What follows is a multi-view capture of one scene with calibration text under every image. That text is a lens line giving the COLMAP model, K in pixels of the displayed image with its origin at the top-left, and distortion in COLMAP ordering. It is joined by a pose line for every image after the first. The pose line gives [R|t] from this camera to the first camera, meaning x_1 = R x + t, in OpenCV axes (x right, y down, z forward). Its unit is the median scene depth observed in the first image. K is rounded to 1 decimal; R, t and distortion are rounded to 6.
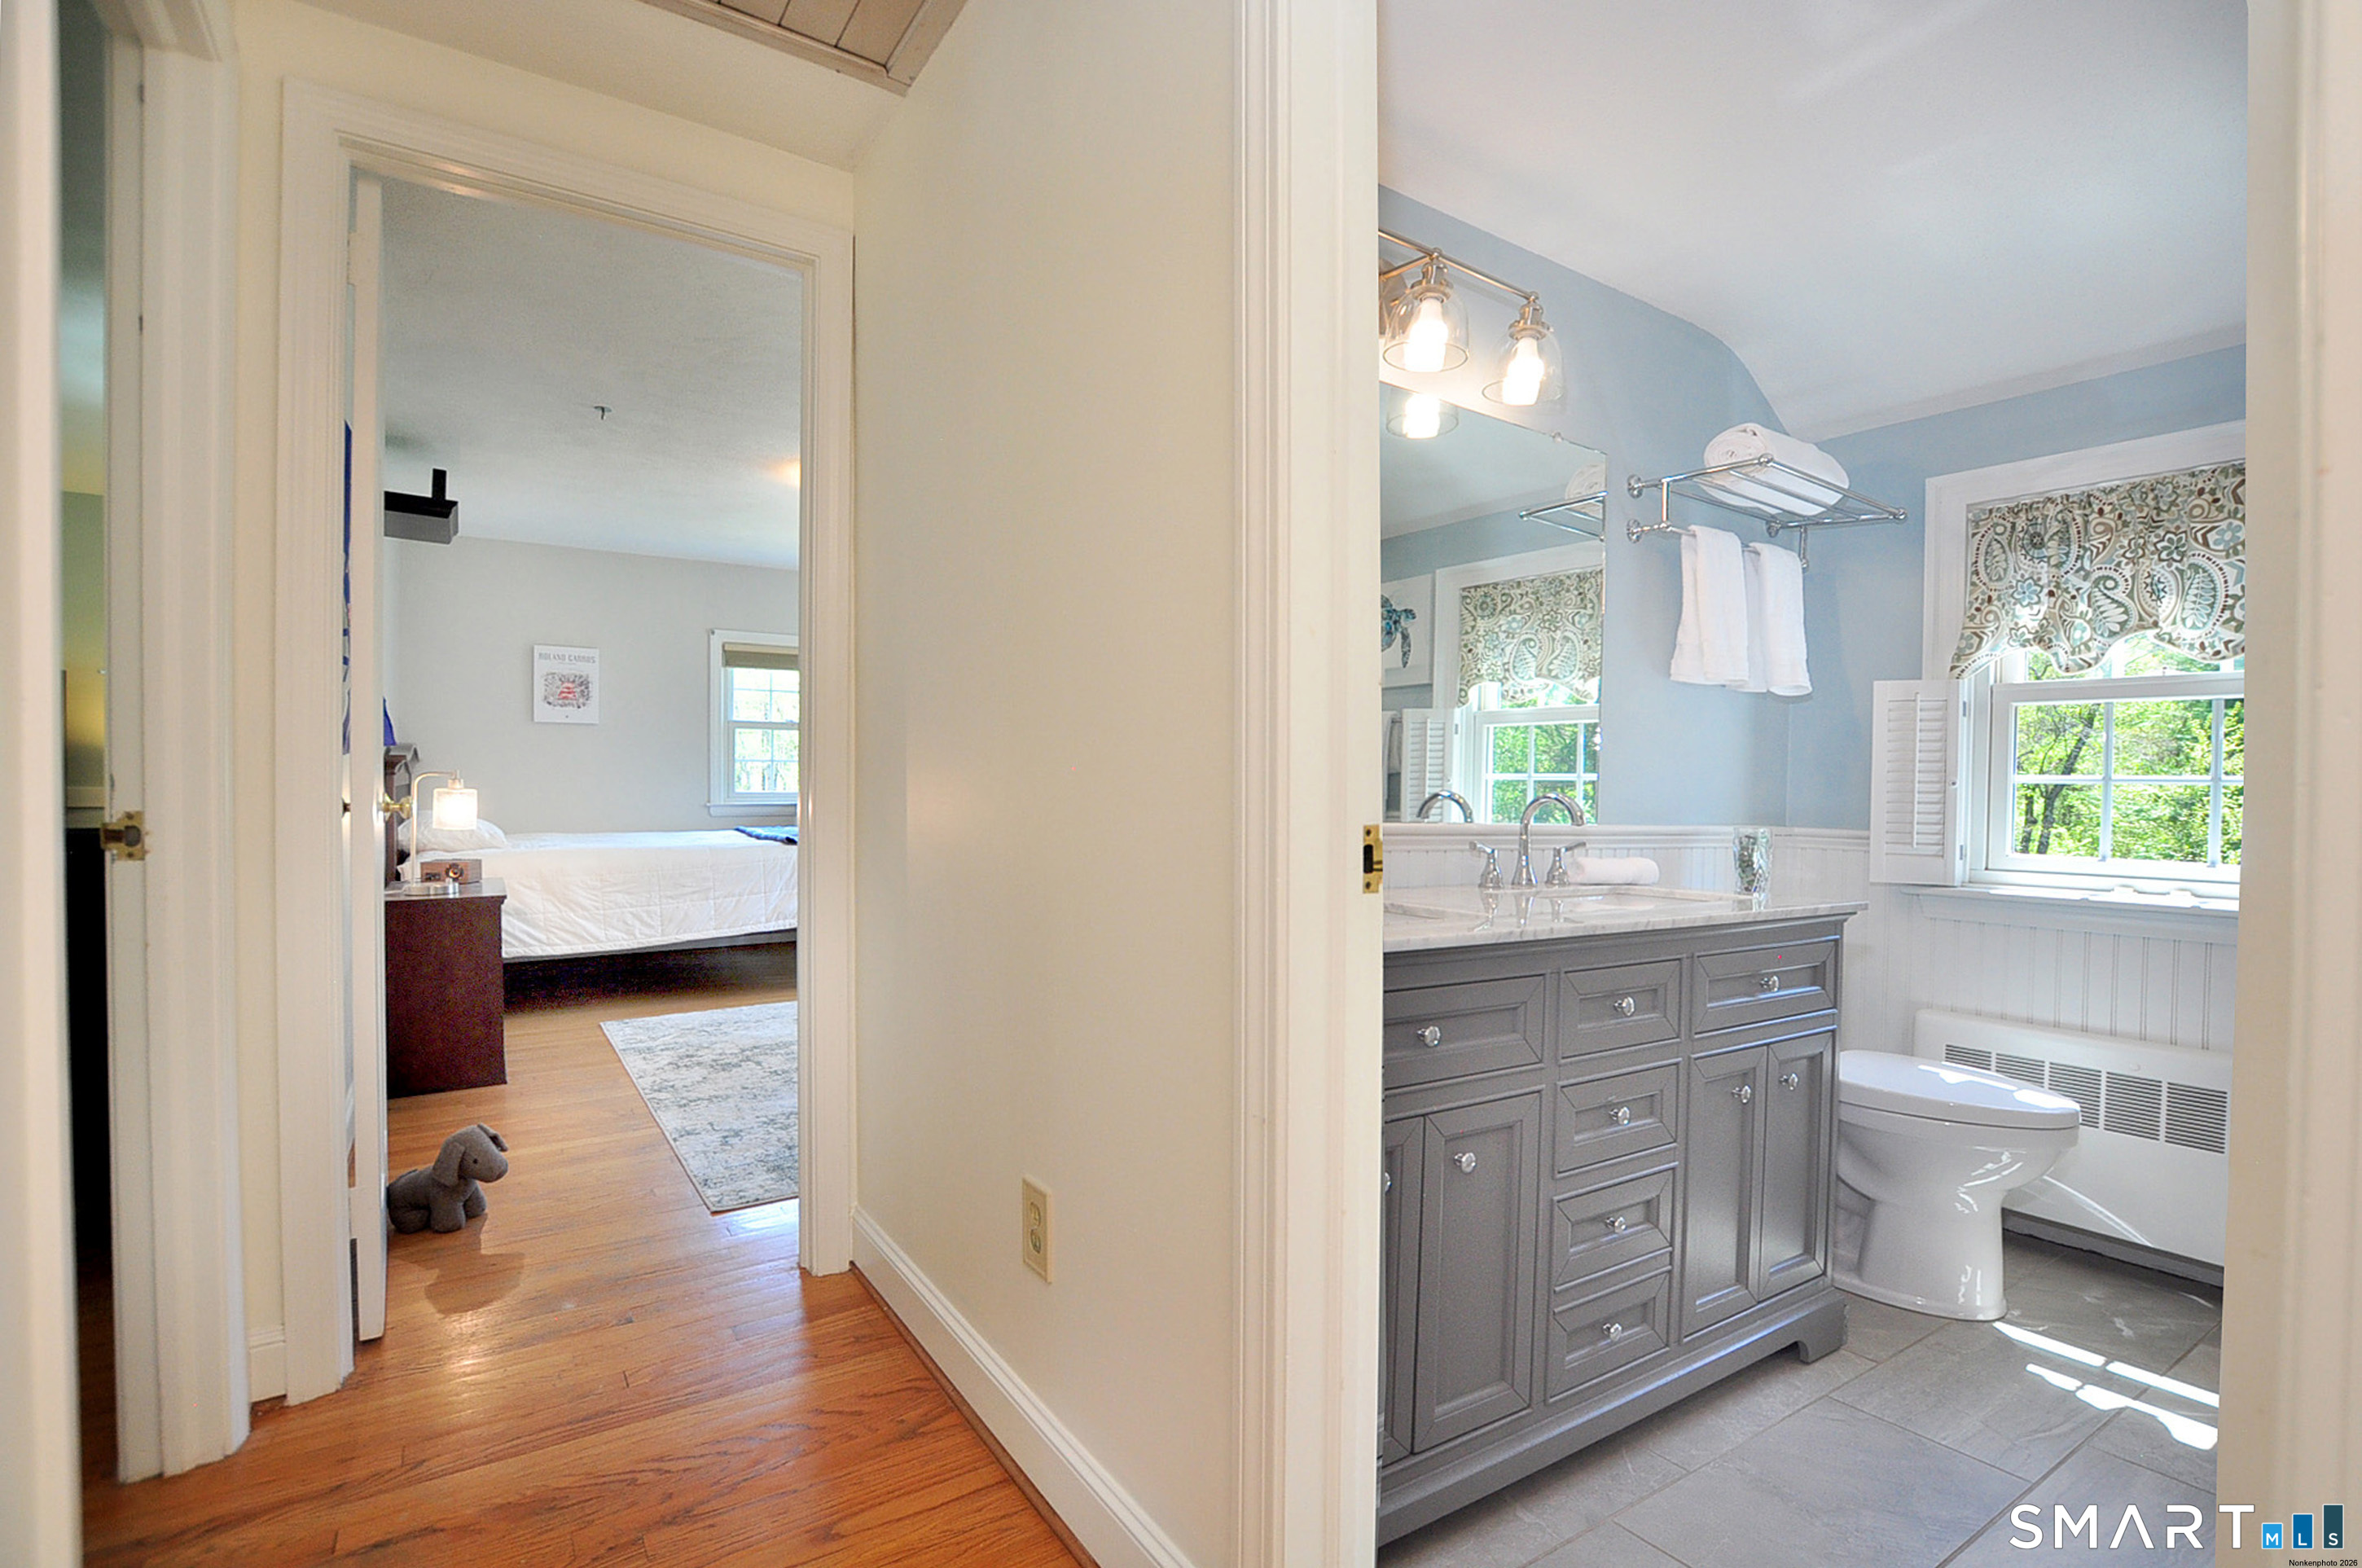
lens RADIAL K [[1058.9, 0, 1018.3], [0, 1058.9, 762.5], [0, 0, 1]] dist [-0.030296, 0.004353]
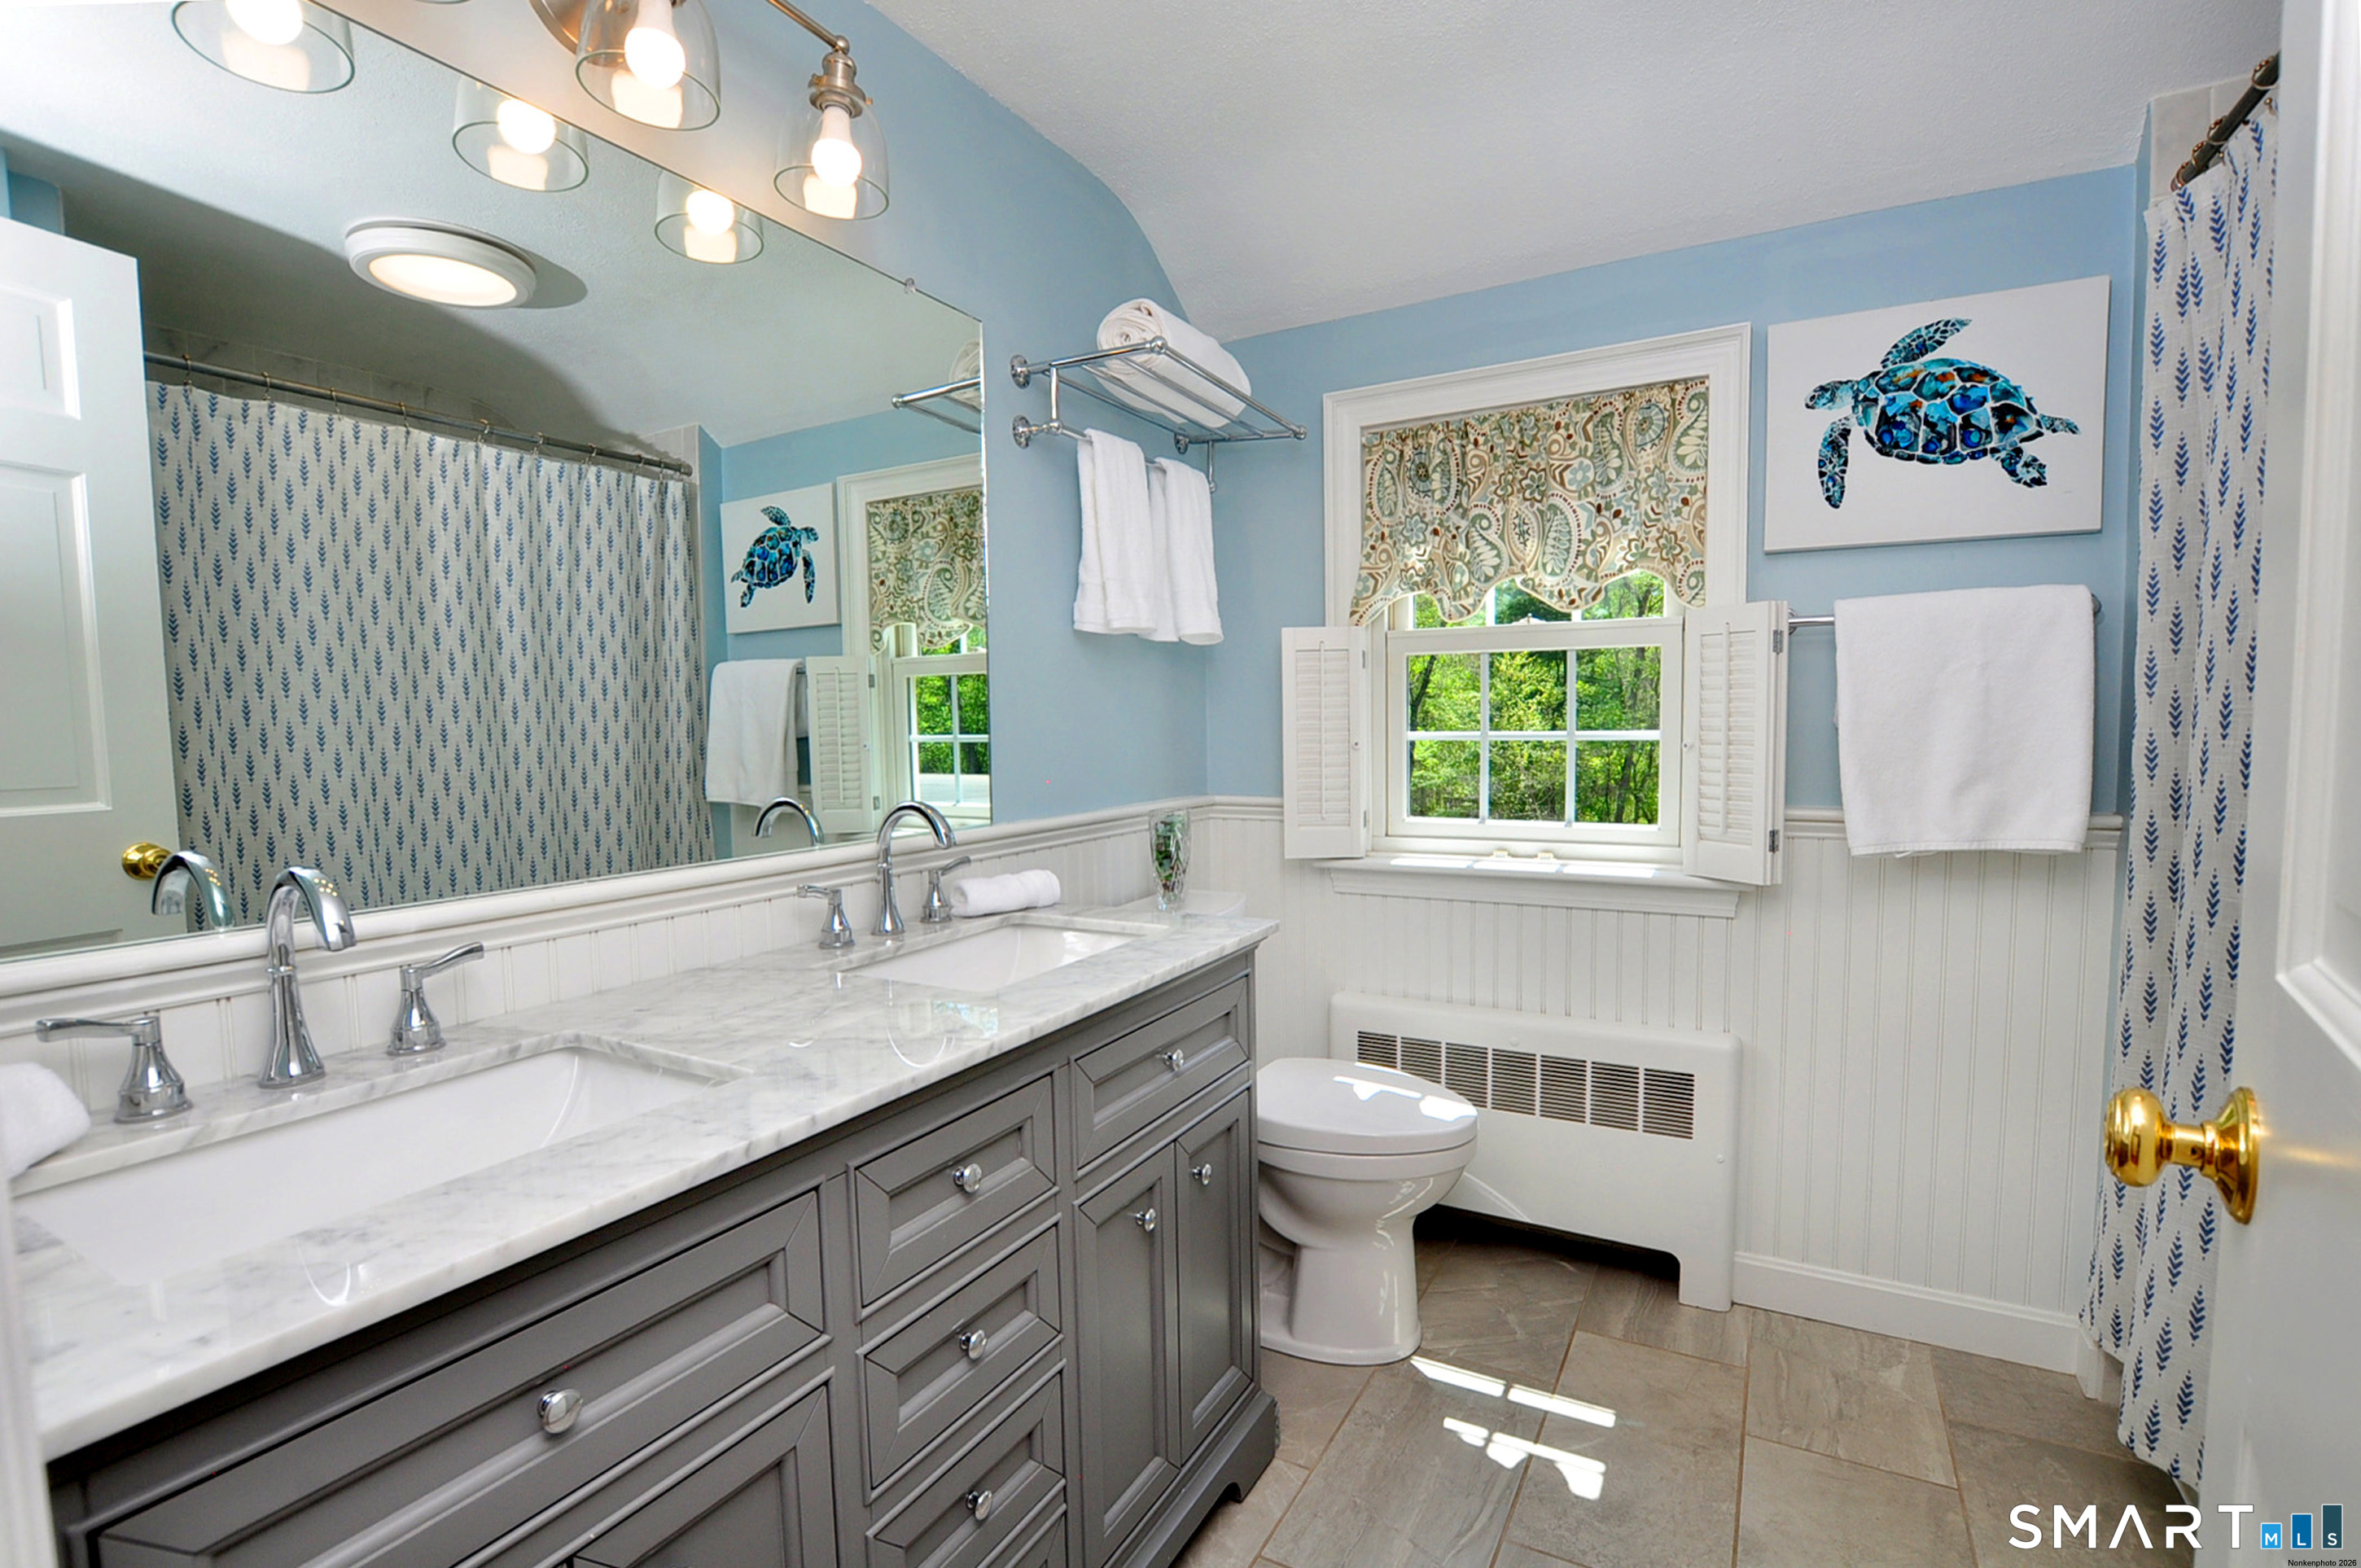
lens RADIAL K [[1058.4, 0, 1183.9], [0, 1058.4, 787.8], [0, 0, 1]] dist [-0.030296, 0.004353]
pose [[0.835438, -0.096137, 0.541111, 0.292235], [0.041794, 0.992844, 0.111868, -0.053429], [-0.547994, -0.070844, 0.833477, 0.330949]]
